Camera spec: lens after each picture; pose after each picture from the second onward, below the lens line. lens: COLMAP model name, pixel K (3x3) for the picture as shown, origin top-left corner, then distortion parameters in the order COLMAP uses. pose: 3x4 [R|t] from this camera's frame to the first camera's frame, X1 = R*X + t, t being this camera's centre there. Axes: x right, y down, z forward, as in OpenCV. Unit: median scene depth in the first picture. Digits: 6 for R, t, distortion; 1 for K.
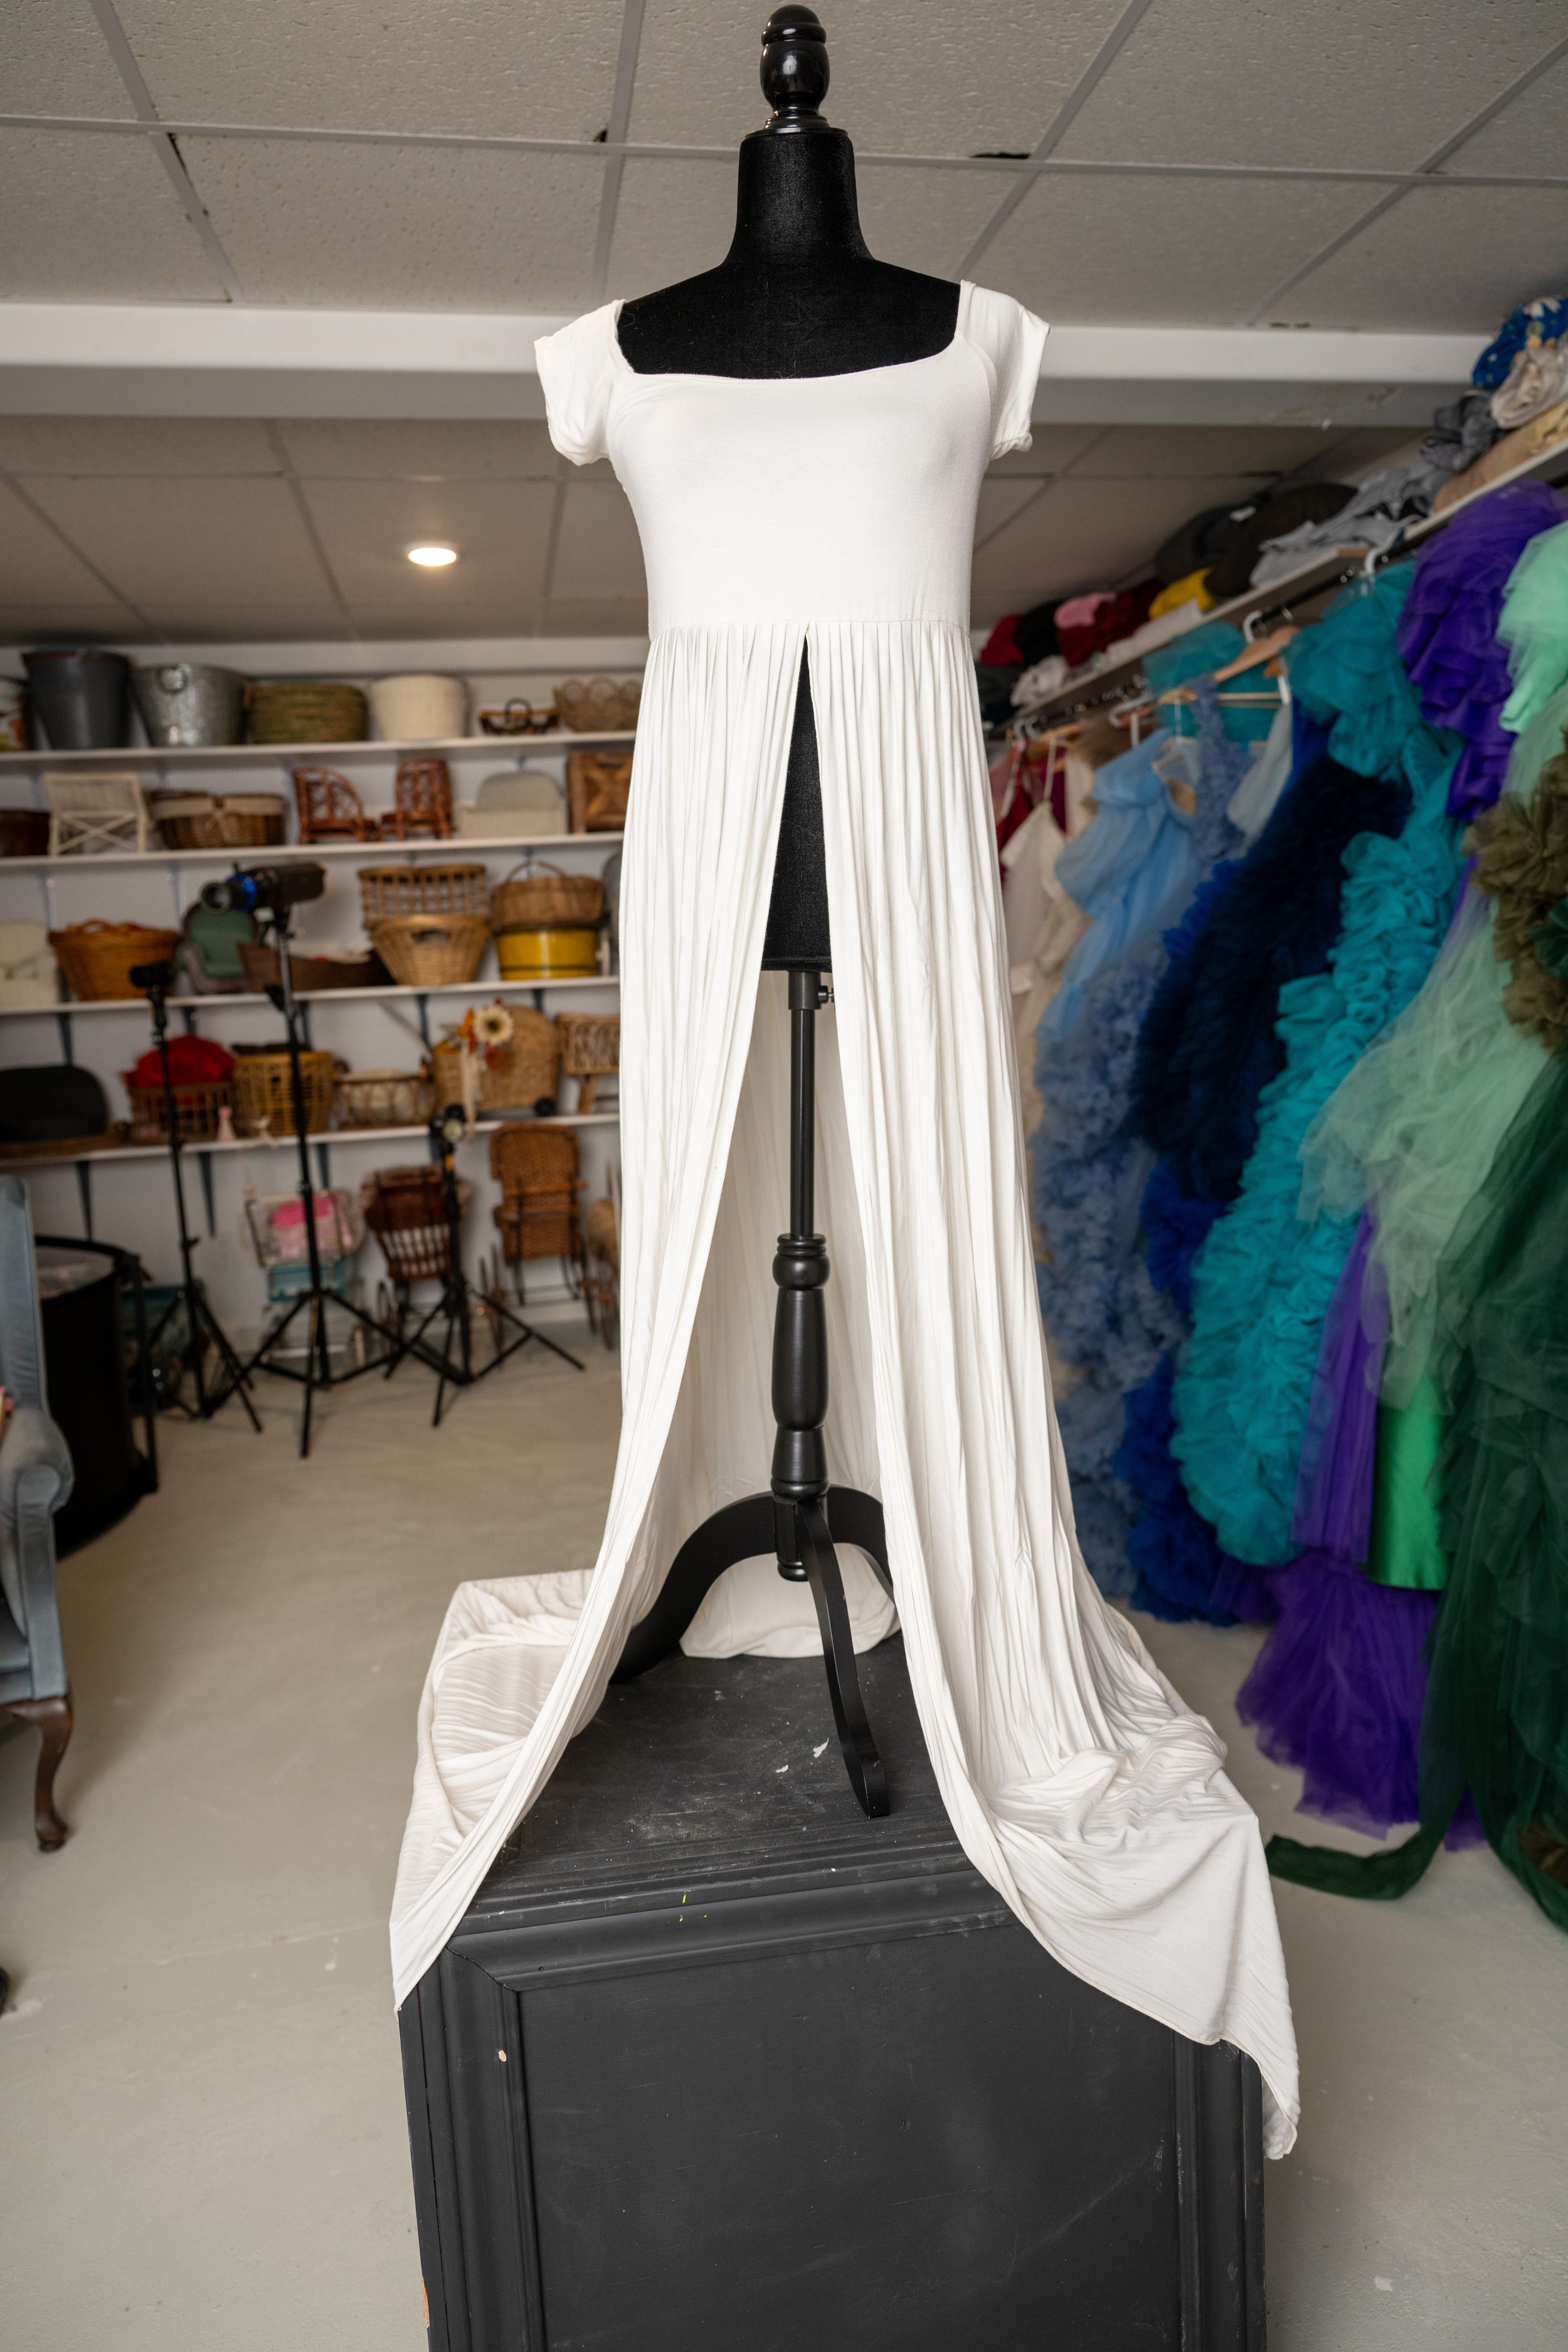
lens RADIAL K [[1577.6, 0, 793.0], [0, 1577.6, 1159.3], [0, 0, 1]] dist [0.002175, -0.002727]
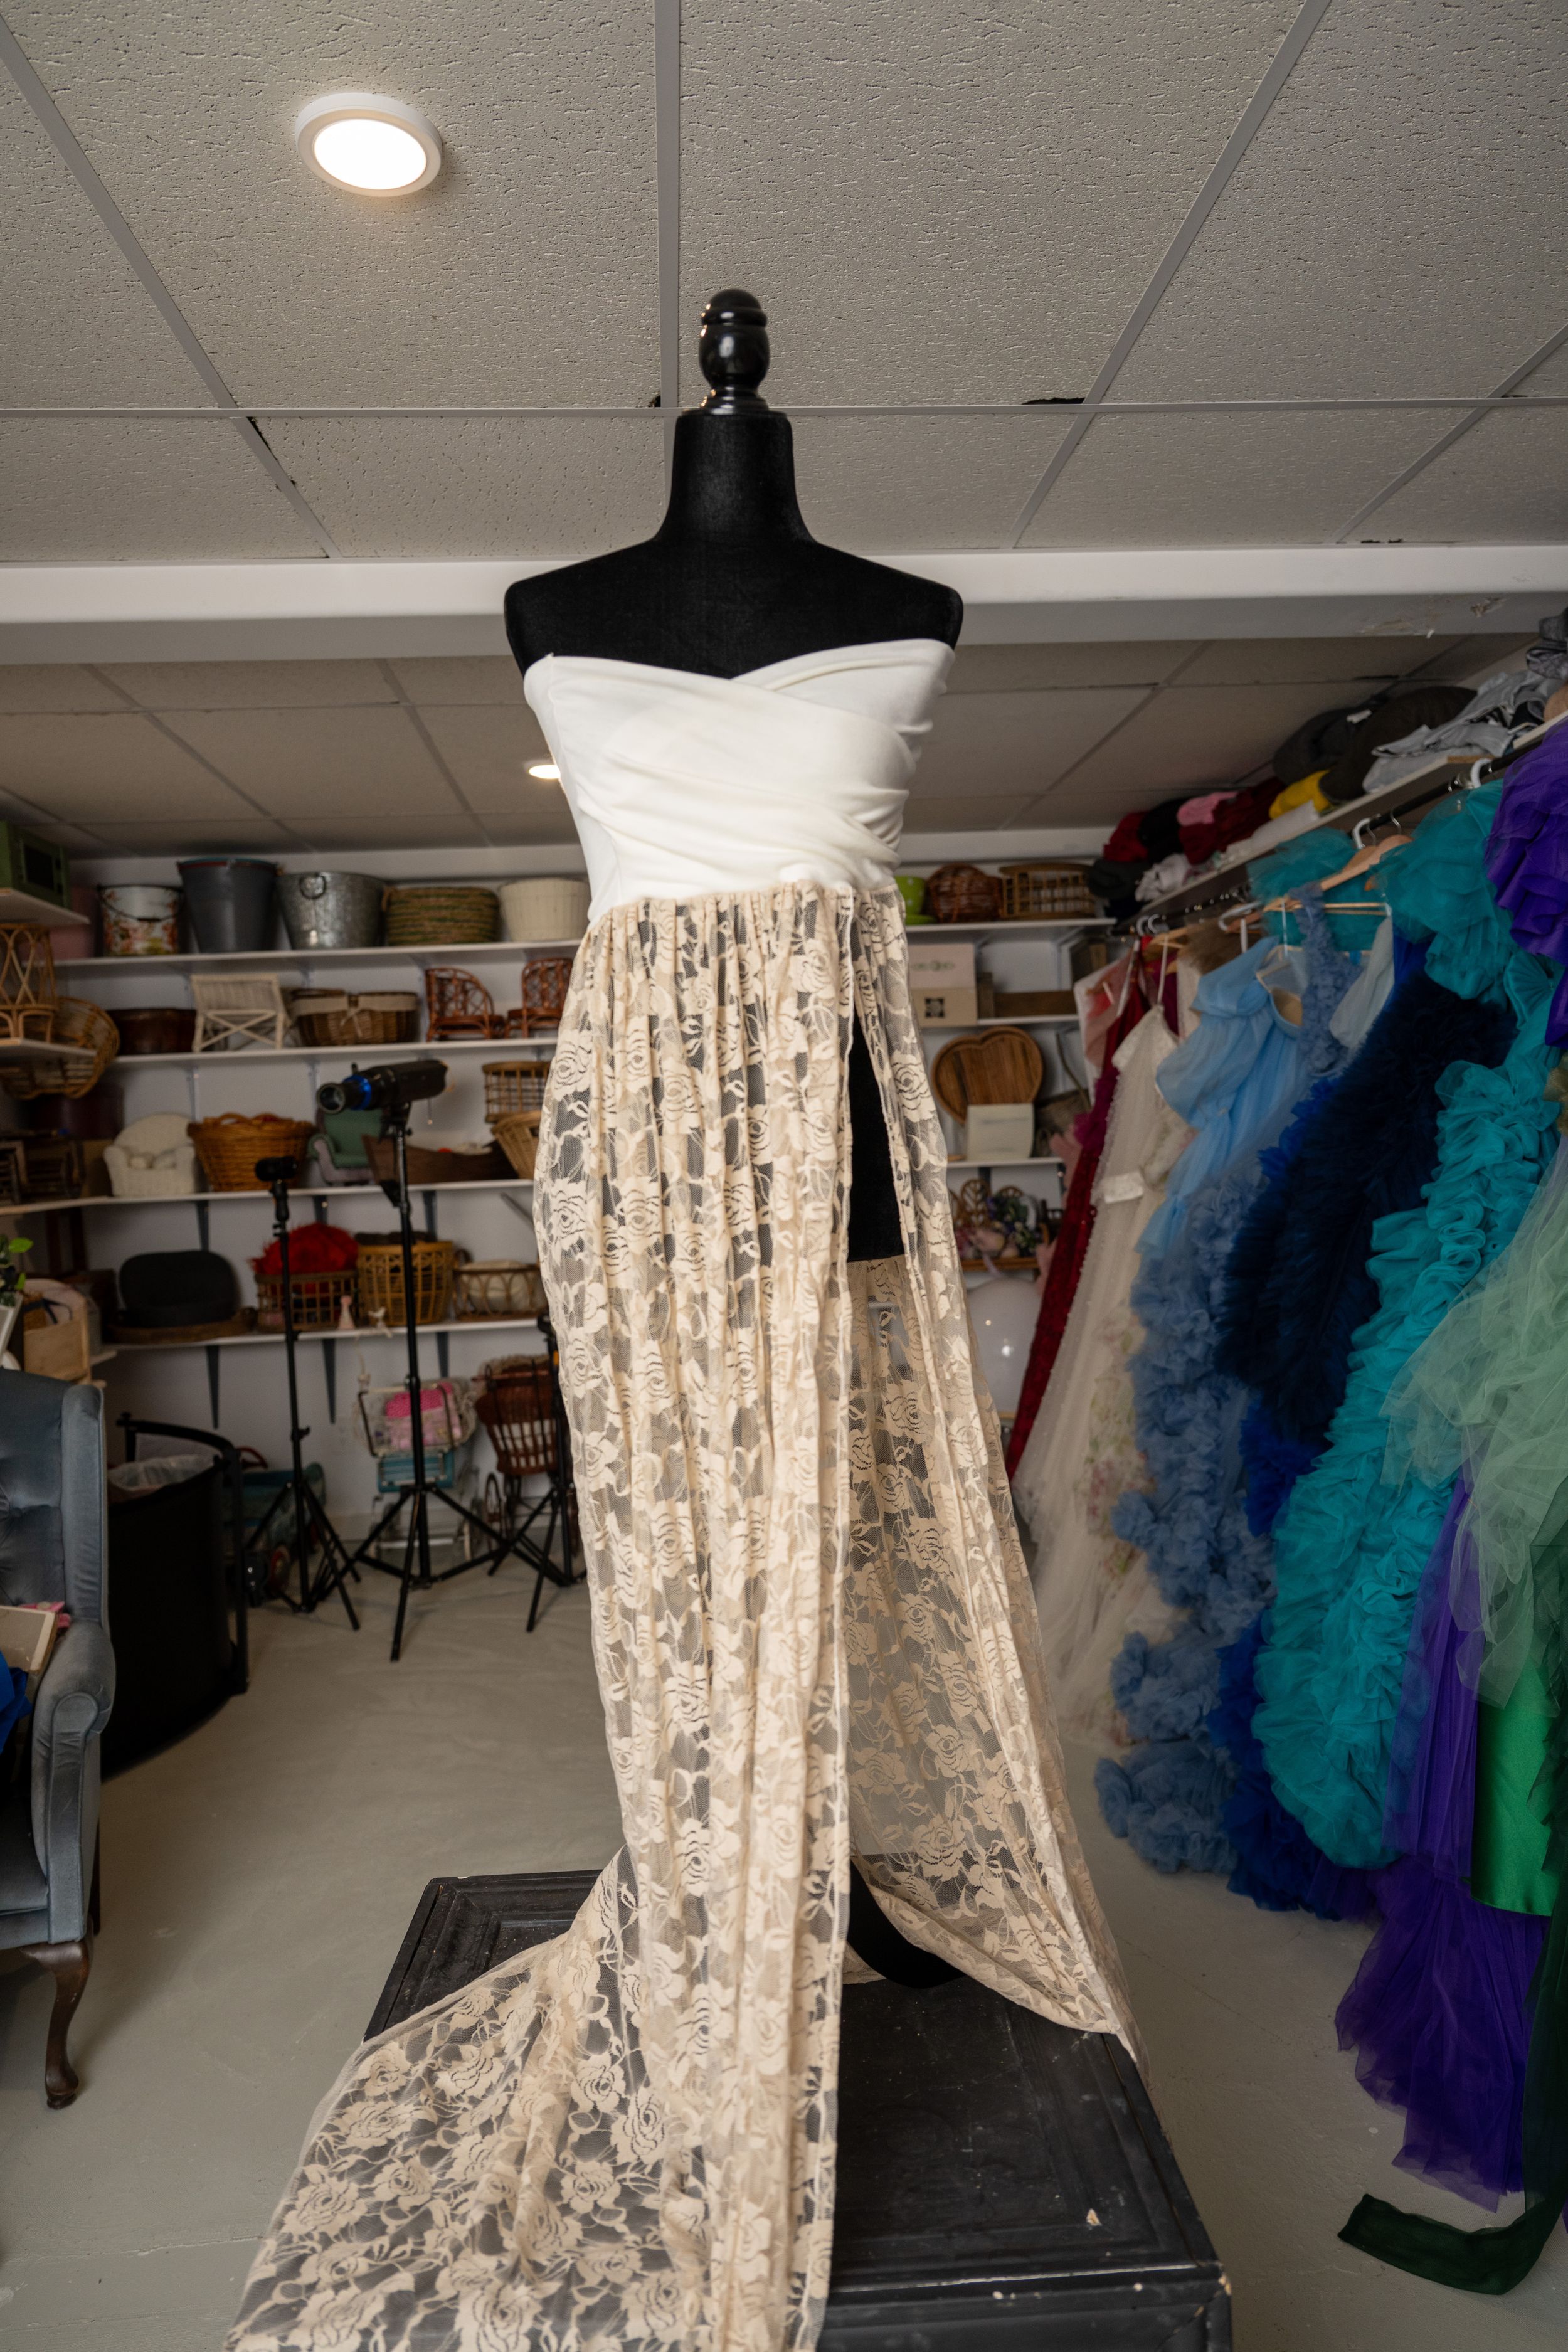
lens RADIAL K [[1579.0, 0, 796.9], [0, 1579.0, 1163.9], [0, 0, 1]] dist [0.000916, -0.000782]
pose [[0.994363, 0.009305, -0.105623, 0.052406], [-0.019871, 0.994847, -0.099424, -0.033471], [0.104153, 0.100963, 0.989423, 0.026013]]
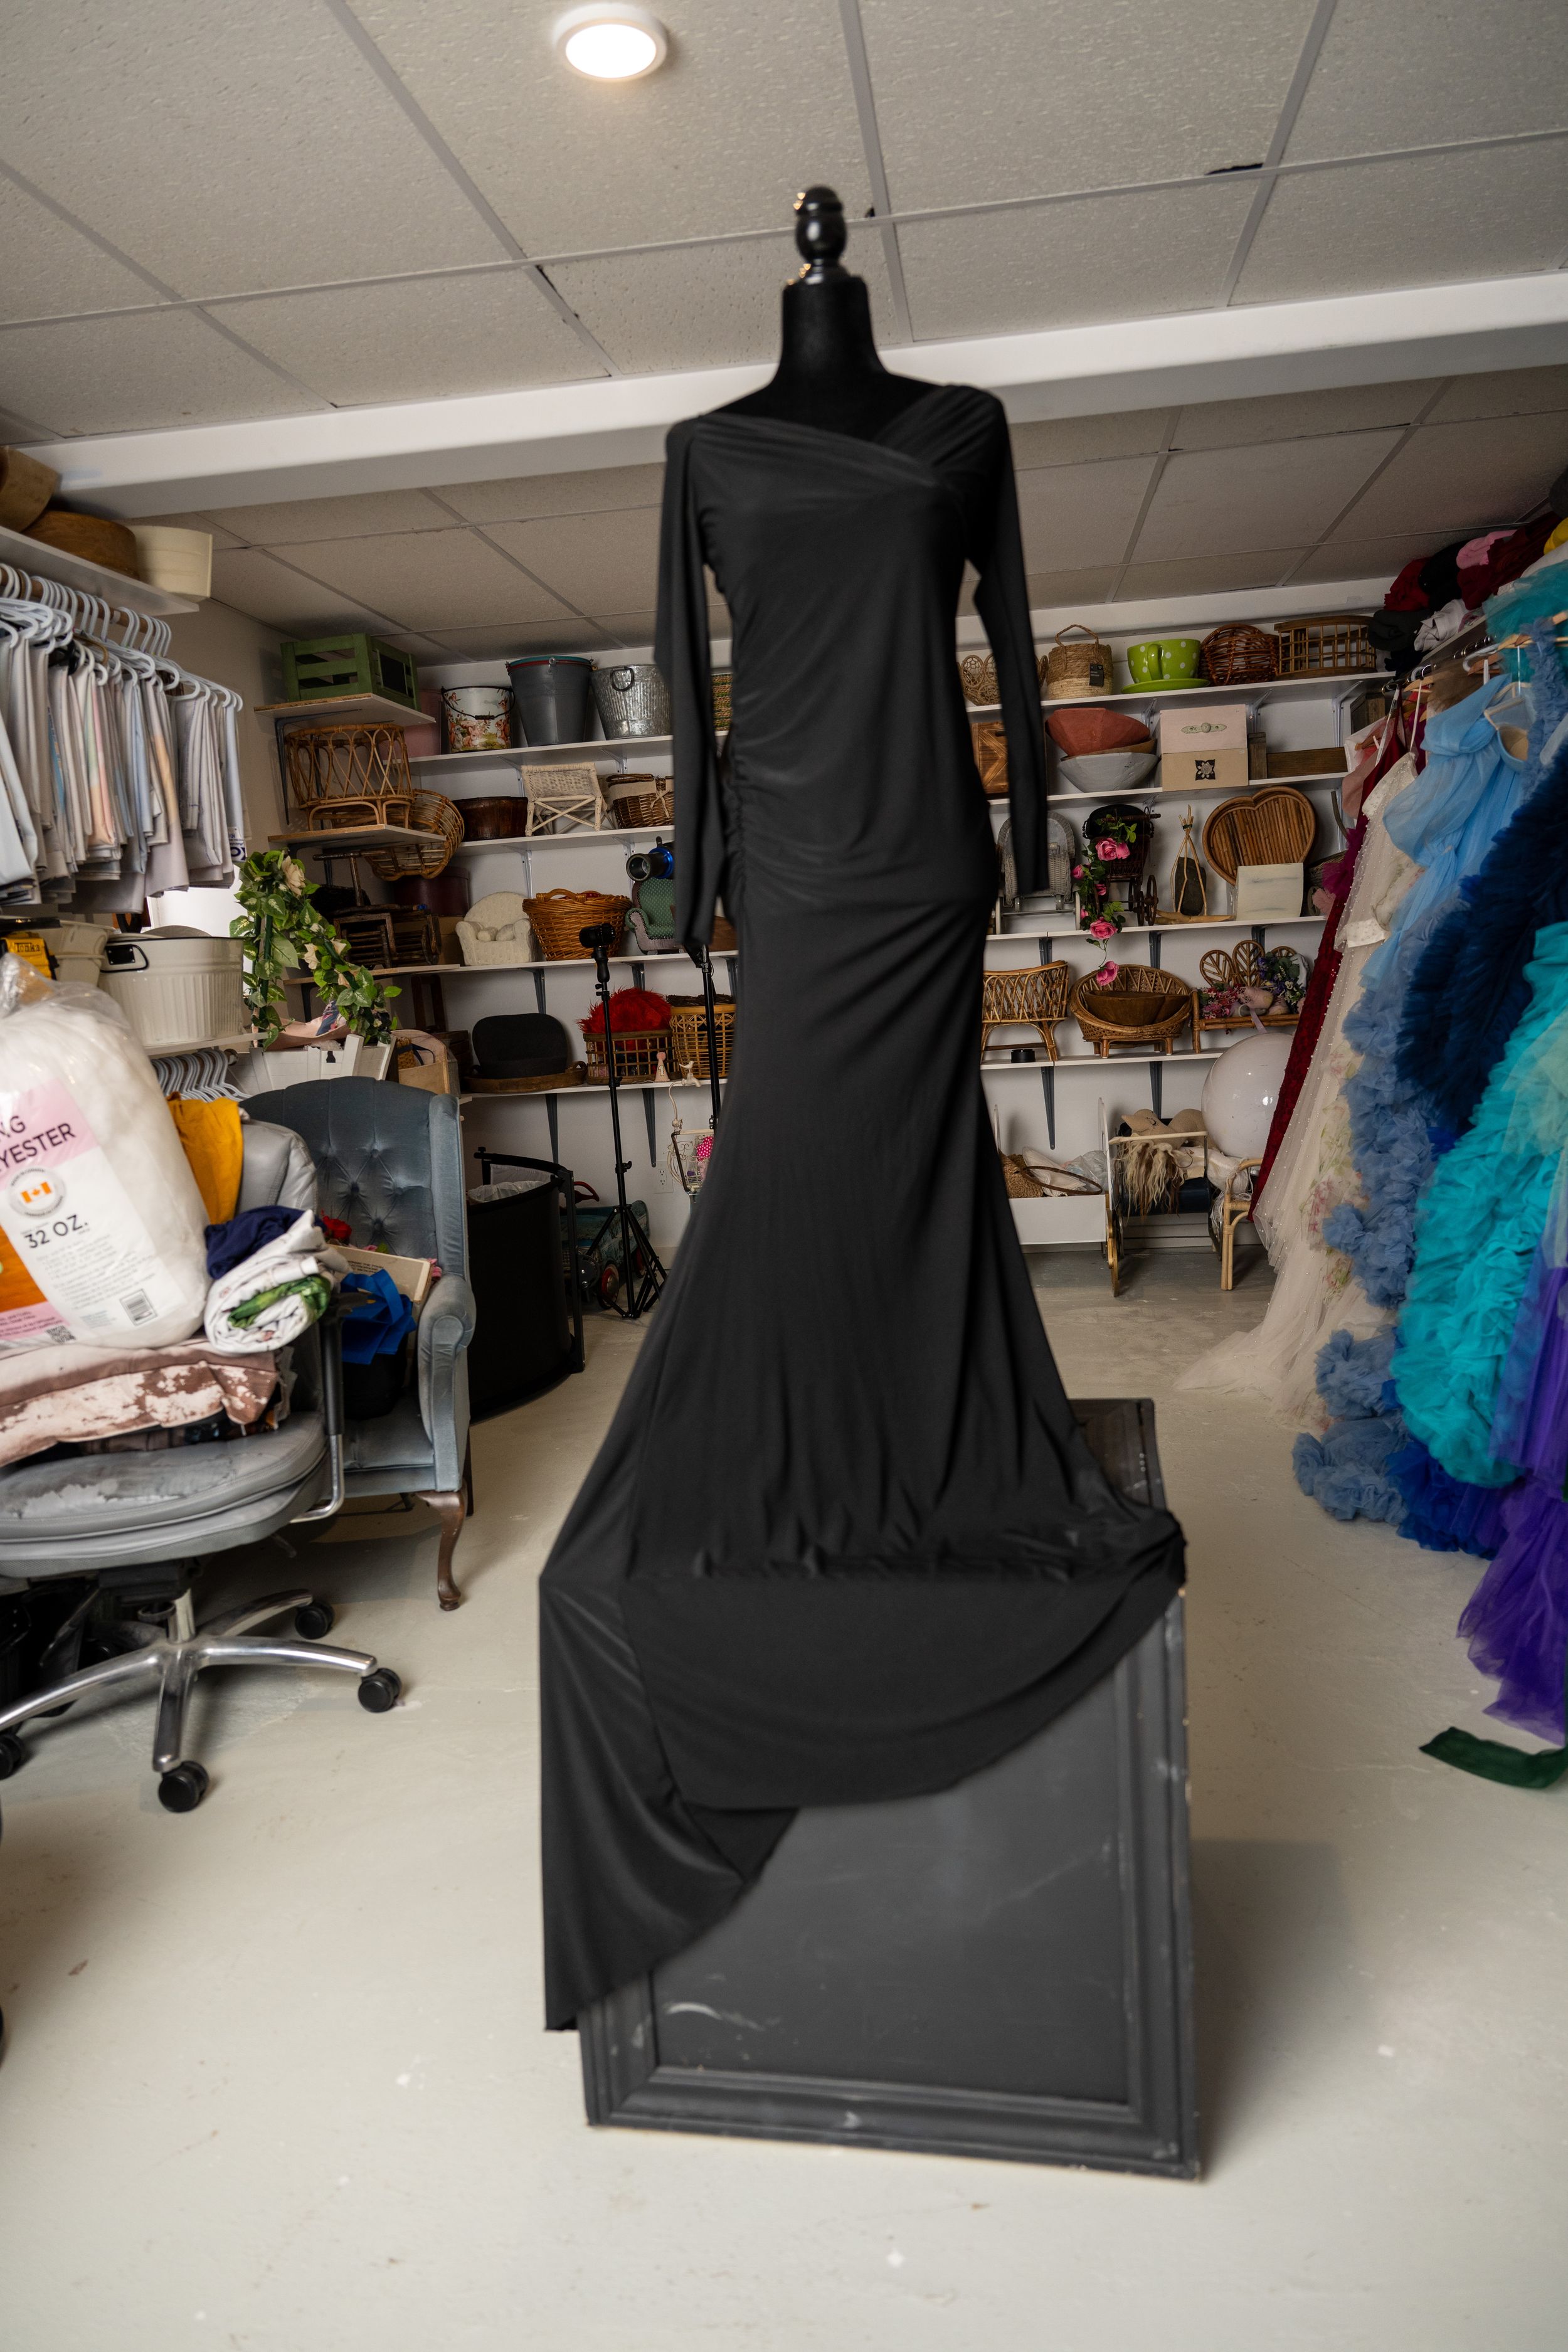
lens RADIAL K [[1586.5, 0, 785.5], [0, 1586.5, 1171.5], [0, 0, 1]] dist [-0.006074, 0.000220]
pose [[0.949236, 0.035714, -0.312530, 0.134363], [-0.026354, 0.999070, 0.034124, 0.018755], [0.313458, -0.024155, 0.949295, -0.101358]]
